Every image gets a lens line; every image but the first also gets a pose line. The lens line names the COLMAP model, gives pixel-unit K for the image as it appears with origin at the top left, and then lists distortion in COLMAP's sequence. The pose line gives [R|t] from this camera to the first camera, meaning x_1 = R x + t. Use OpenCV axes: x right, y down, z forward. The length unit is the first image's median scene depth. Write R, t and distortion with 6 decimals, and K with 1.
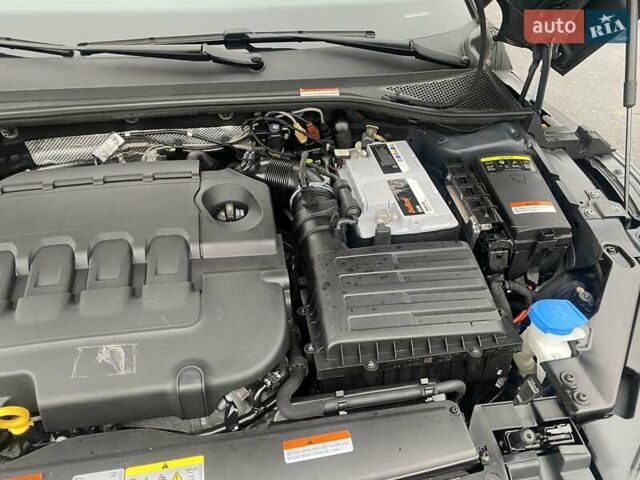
lens RADIAL K [[475.0, 0, 320.0], [0, 475.0, 240.0], [0, 0, 1]] dist [0.005448, -0.011298]
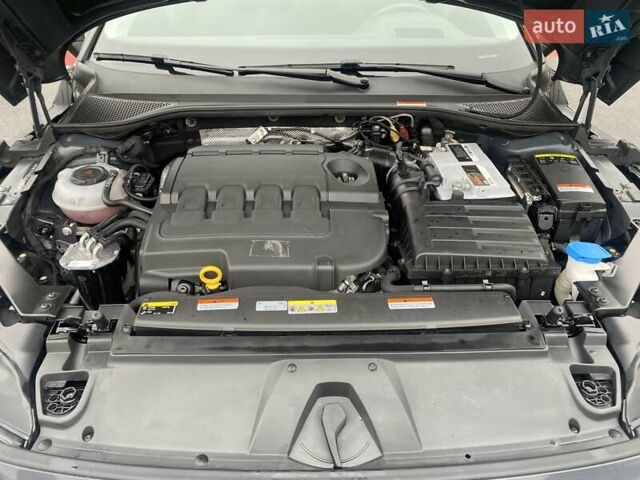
lens RADIAL K [[475.0, 0, 320.0], [0, 475.0, 240.0], [0, 0, 1]] dist [0.005448, -0.011298]
pose [[0.990395, 0.065957, -0.121522, -0.072216], [-0.080190, 0.989981, -0.116222, 0.258775], [0.112638, 0.124850, 0.985761, -0.321356]]
